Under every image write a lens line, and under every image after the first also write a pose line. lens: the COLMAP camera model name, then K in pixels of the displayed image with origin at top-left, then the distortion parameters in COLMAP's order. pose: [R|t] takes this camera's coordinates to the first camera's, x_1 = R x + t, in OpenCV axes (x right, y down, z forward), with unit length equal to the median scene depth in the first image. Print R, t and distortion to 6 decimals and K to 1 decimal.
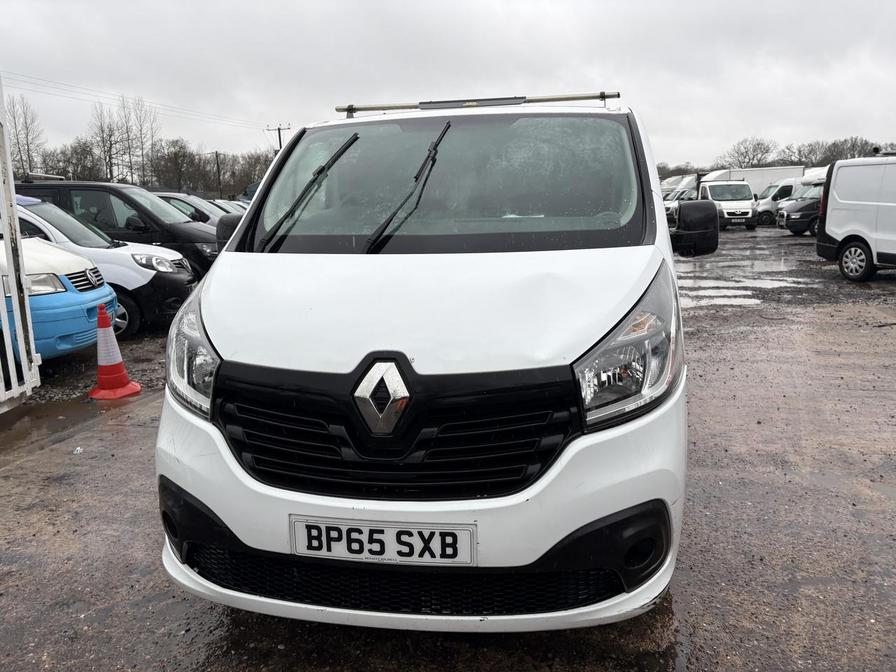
lens RADIAL K [[667.0, 0, 447.4], [0, 667.0, 330.1], [0, 0, 1]] dist [0.033712, -0.021661]
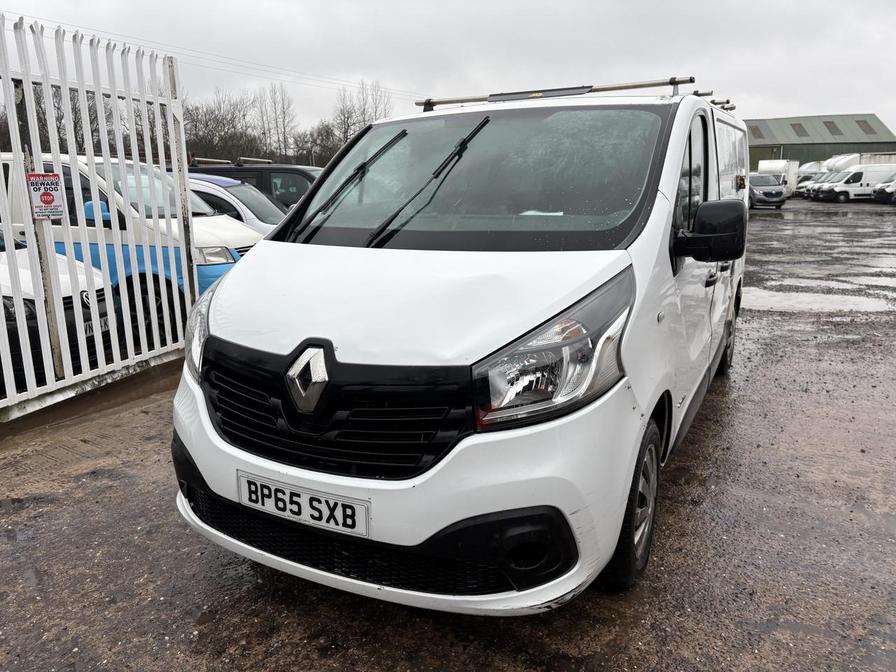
lens RADIAL K [[667.0, 0, 443.9], [0, 667.0, 339.9], [0, 0, 1]] dist [0.033712, -0.021661]
pose [[0.946943, 0.081545, -0.310885, 0.397605], [-0.066859, 0.996097, 0.057625, -0.038899], [0.314371, -0.033782, 0.948699, 0.001821]]
